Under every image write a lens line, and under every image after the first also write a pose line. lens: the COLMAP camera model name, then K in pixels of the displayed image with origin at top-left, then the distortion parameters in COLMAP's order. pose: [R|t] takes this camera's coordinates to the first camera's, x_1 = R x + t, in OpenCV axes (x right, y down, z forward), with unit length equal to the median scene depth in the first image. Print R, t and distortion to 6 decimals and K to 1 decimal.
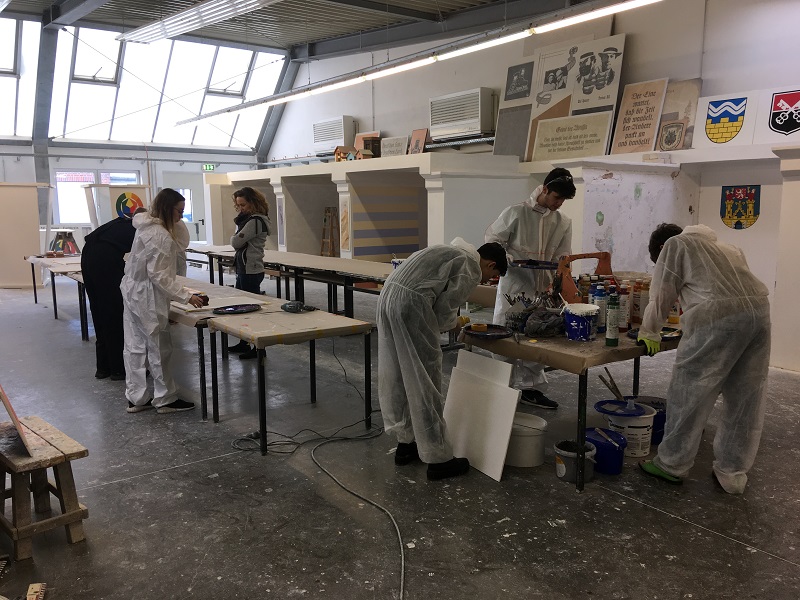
lens RADIAL K [[676.9, 0, 397.2], [0, 676.9, 304.0], [0, 0, 1]] dist [0.109049, -0.164706]
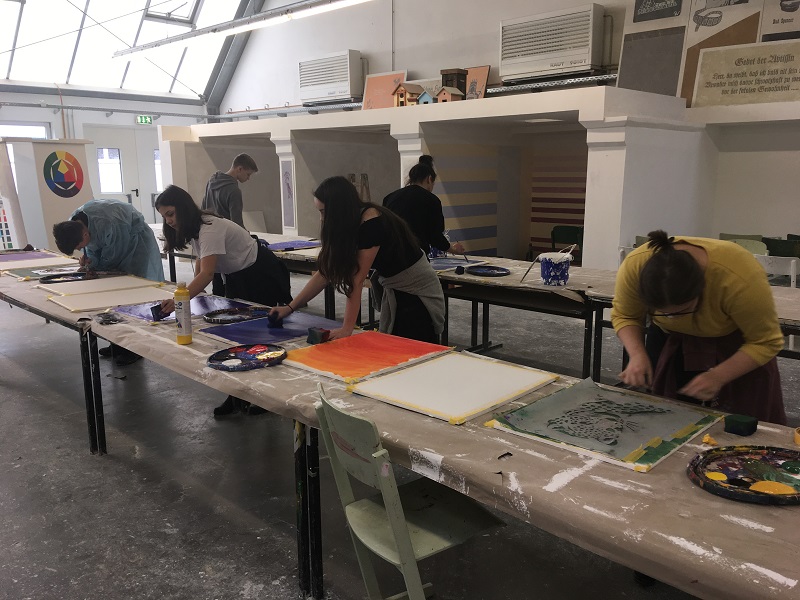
lens RADIAL K [[676.9, 0, 400.5], [0, 676.9, 305.2], [0, 0, 1]] dist [0.109049, -0.164706]
pose [[0.986148, -0.030189, 0.163096, -0.202511], [0.022064, 0.998434, 0.051402, -0.044616], [-0.164393, -0.047091, 0.985270, 0.312037]]
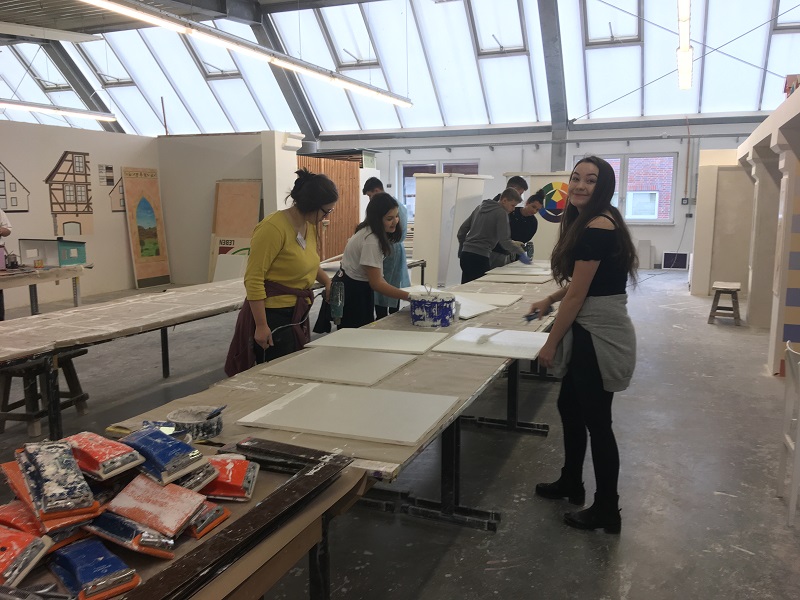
lens RADIAL K [[676.9, 0, 399.2], [0, 676.9, 297.6], [0, 0, 1]] dist [0.109049, -0.164706]
pose [[0.532707, 0.120923, -0.837616, 0.184026], [-0.125361, 0.990096, 0.063209, -0.065527], [0.836963, 0.071333, 0.542590, 0.507661]]
